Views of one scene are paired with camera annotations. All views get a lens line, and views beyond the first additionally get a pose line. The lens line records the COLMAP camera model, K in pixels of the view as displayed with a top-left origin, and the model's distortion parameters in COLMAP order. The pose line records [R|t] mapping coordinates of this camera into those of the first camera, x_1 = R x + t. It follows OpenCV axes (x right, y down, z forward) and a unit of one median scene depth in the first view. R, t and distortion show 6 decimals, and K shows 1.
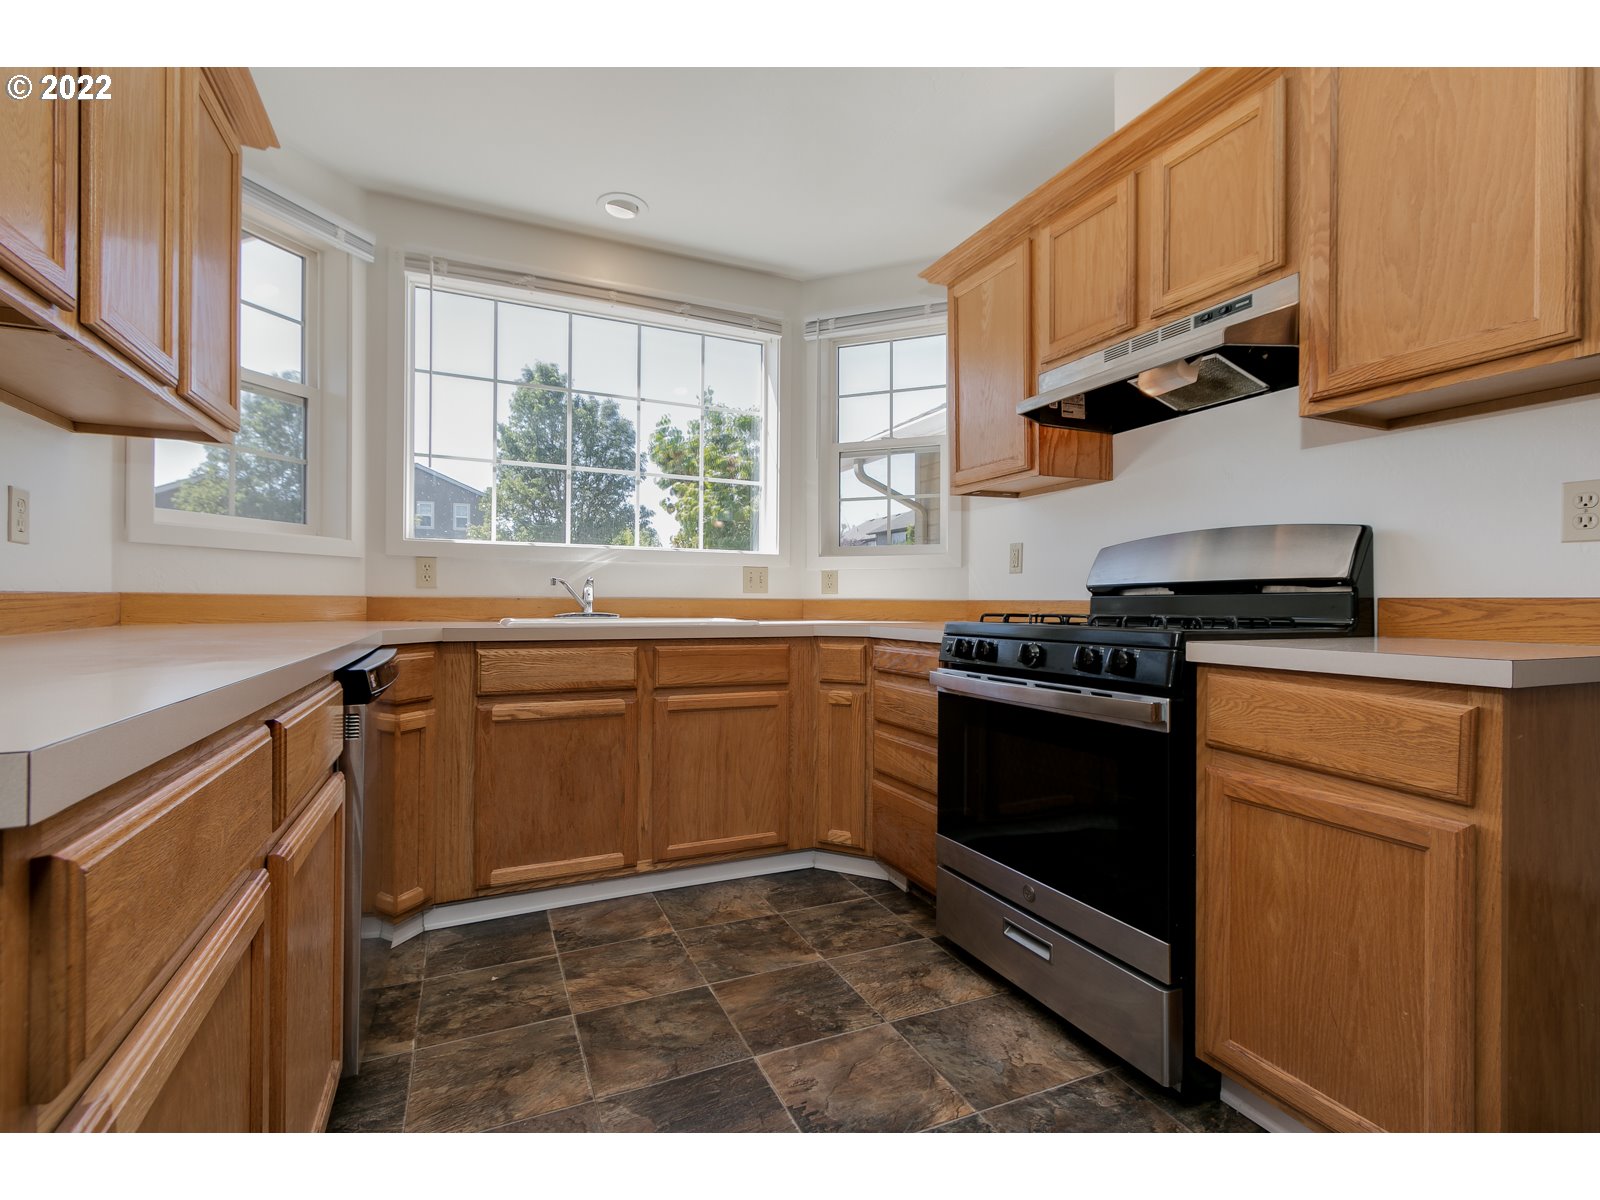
lens RADIAL K [[729.2, 0, 800.0], [0, 729.2, 600.0], [0, 0, 1]] dist [-0.002842, -0.000326]
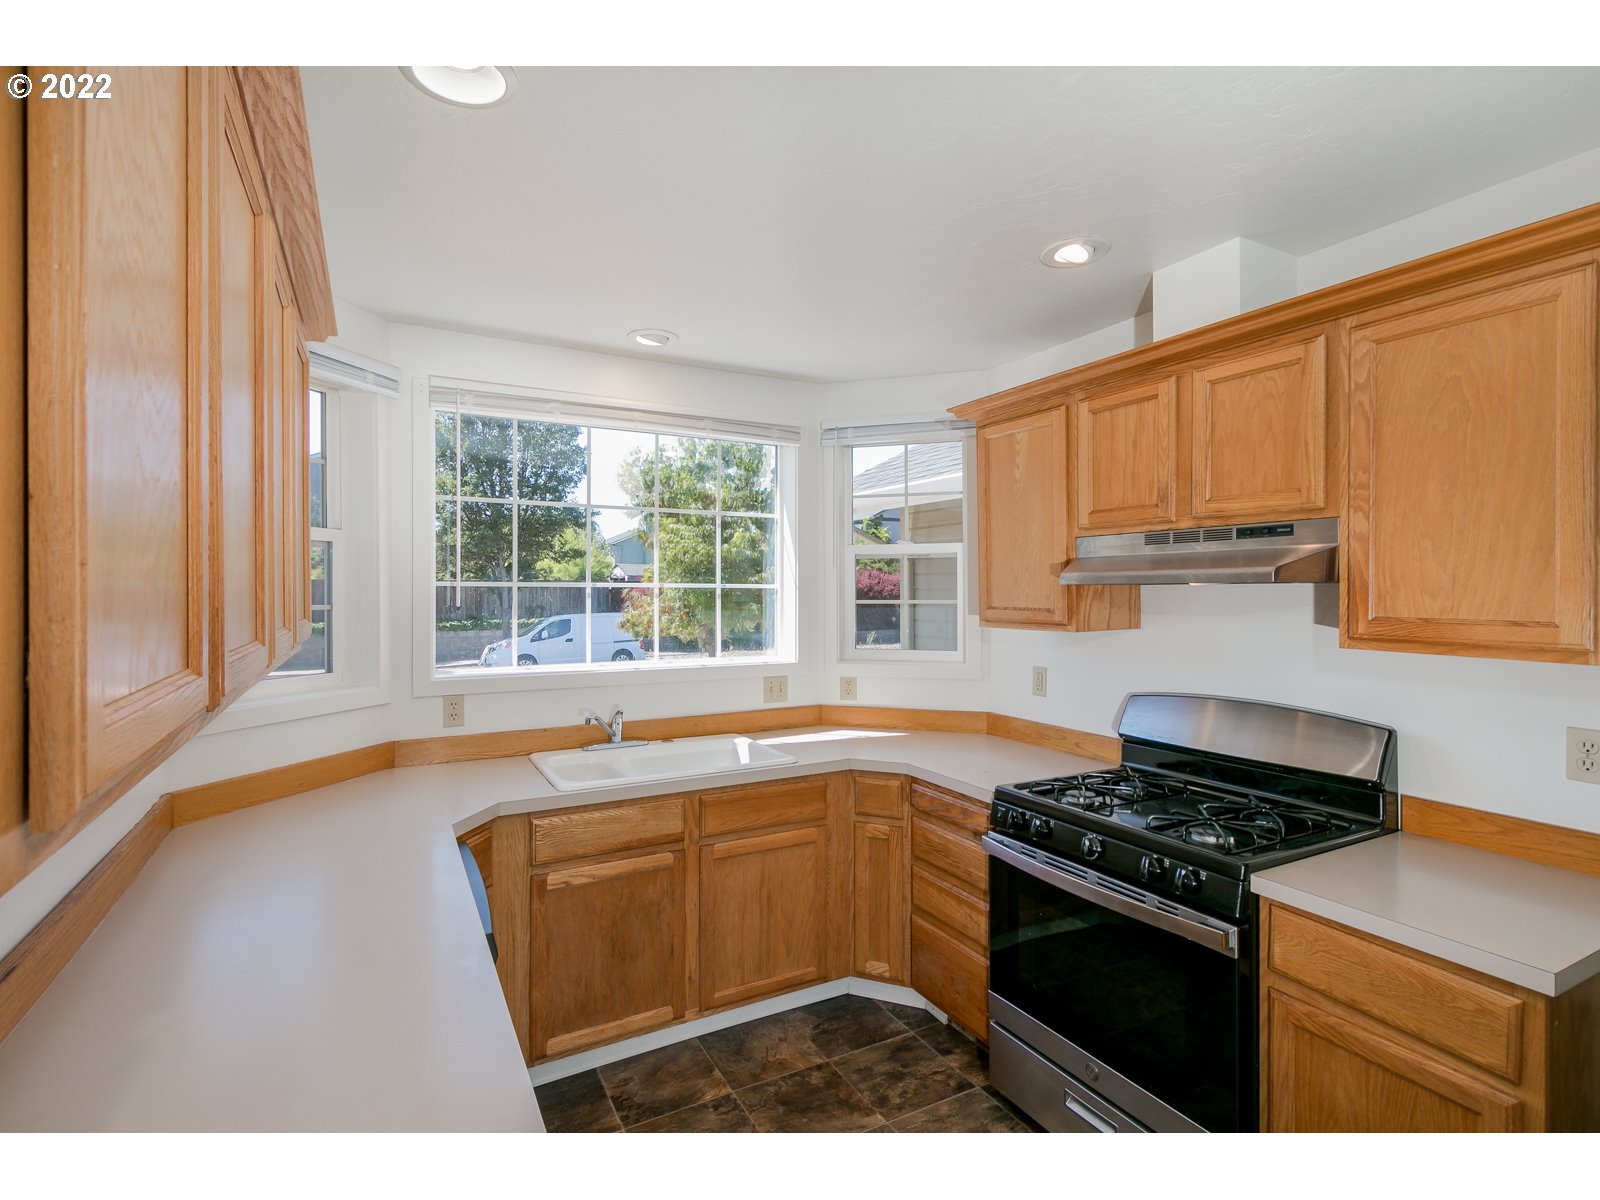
lens RADIAL K [[766.7, 0, 801.7], [0, 766.7, 587.8], [0, 0, 1]] dist [0.000755, -0.001728]
pose [[0.997442, -0.006164, 0.071219, -0.144378], [0.006075, 0.999980, 0.001468, -0.242243], [-0.071226, -0.001031, 0.997460, -0.068950]]
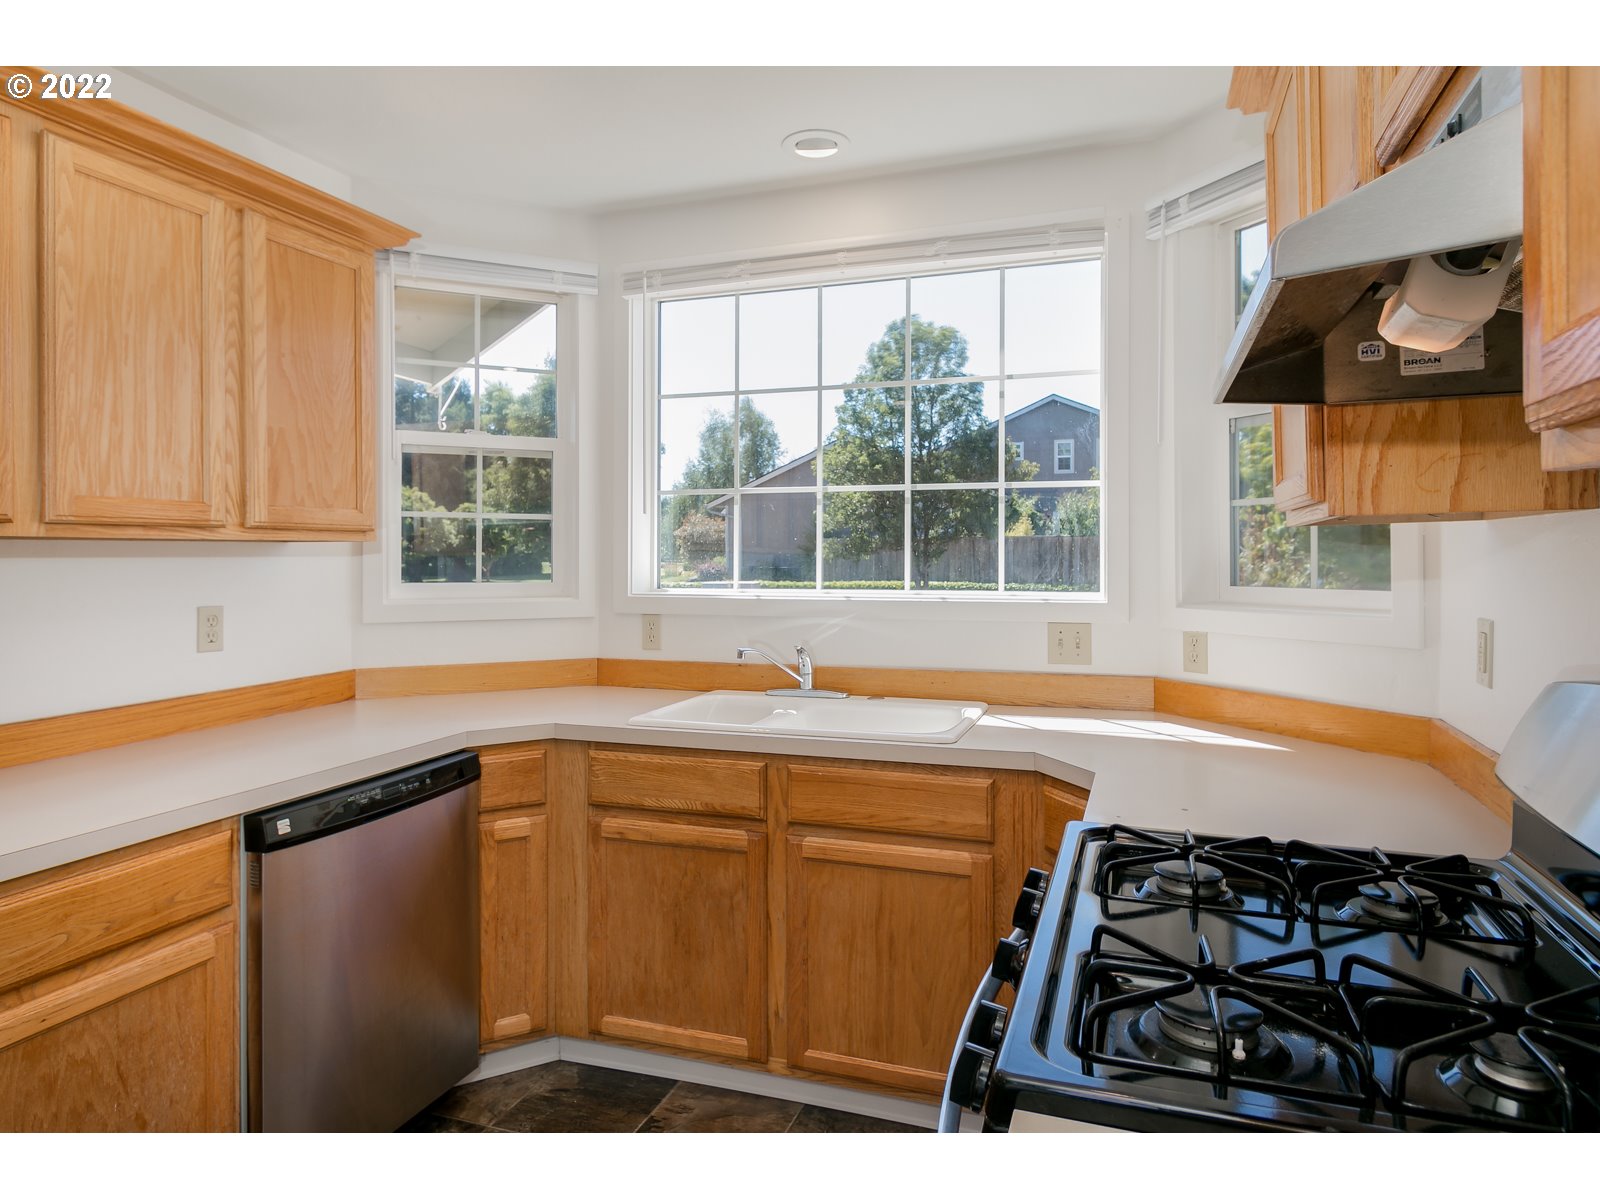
lens RADIAL K [[974.3, 0, 810.1], [0, 974.3, 547.0], [0, 0, 1]] dist [0.002350, 0.000194]
pose [[0.718946, -0.013168, -0.694942, 0.526497], [0.010586, 0.999912, -0.007994, -0.154018], [0.694986, -0.001610, 0.719022, 0.351602]]
